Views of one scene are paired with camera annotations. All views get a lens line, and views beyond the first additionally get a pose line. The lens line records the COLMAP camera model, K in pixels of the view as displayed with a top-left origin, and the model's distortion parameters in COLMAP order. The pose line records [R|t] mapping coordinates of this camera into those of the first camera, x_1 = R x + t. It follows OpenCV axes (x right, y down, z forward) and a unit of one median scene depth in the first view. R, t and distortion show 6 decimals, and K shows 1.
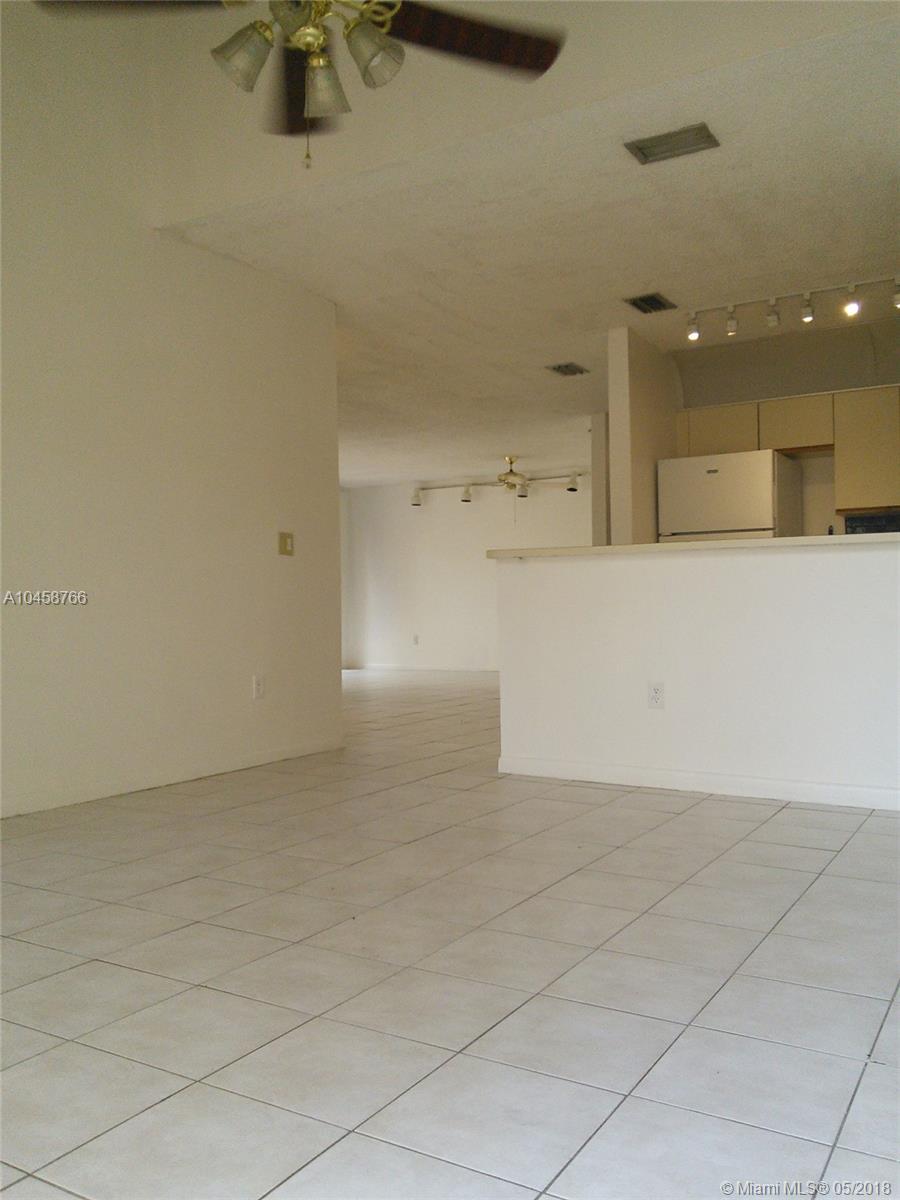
lens RADIAL K [[1000.7, 0, 469.3], [0, 1000.7, 598.6], [0, 0, 1]] dist [0.084564, -0.159425]
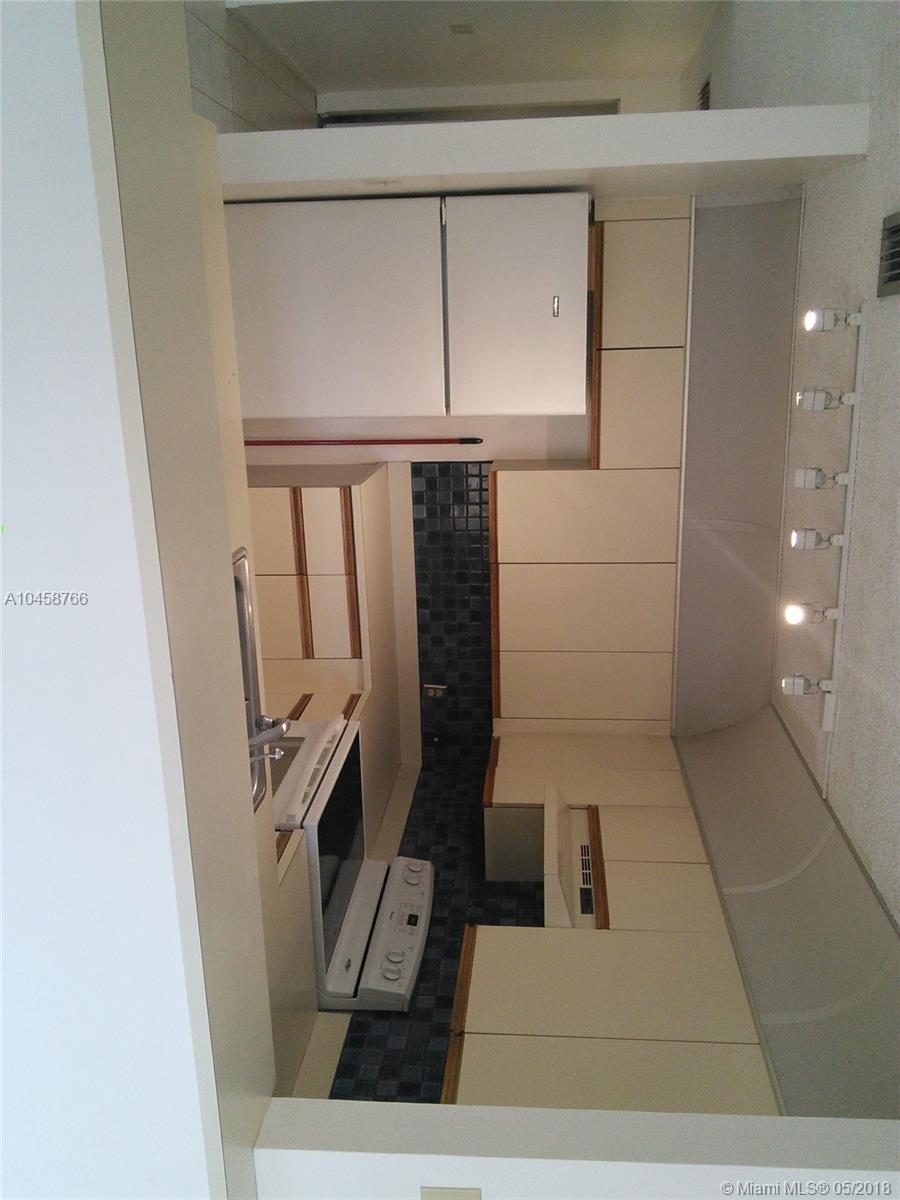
lens RADIAL K [[990.9, 0, 450.0], [0, 990.9, 600.0], [0, 0, 1]] dist [0.010347, 0.007820]
pose [[0.052625, 0.697182, 0.714961, -0.039161], [-0.996634, -0.008404, 0.081553, -0.127112], [0.062866, -0.716845, 0.694392, 0.561204]]
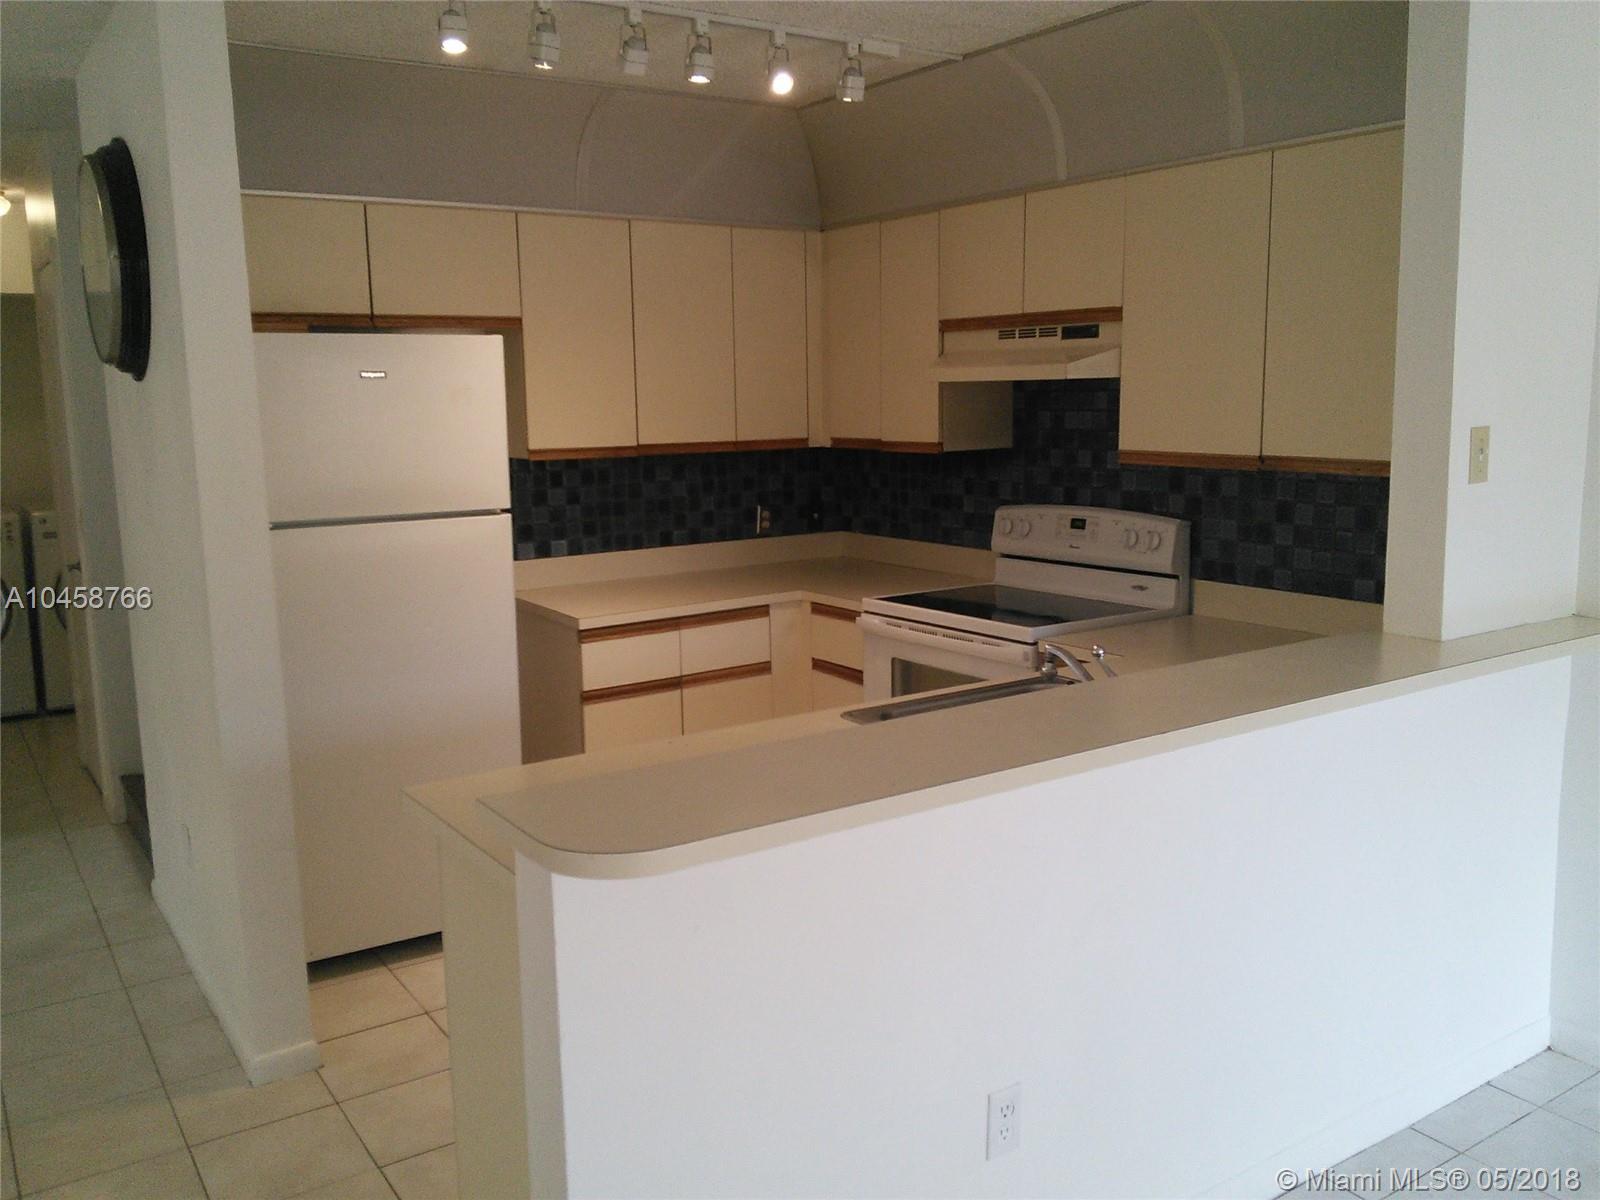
lens RADIAL K [[1334.3, 0, 800.0], [0, 1334.3, 600.0], [0, 0, 1]] dist [0.084564, -0.159425]
pose [[0.429906, -0.133358, 0.892971, -0.213151], [0.014235, 0.989910, 0.140982, -0.122601], [-0.902762, -0.047898, 0.427466, 0.657409]]
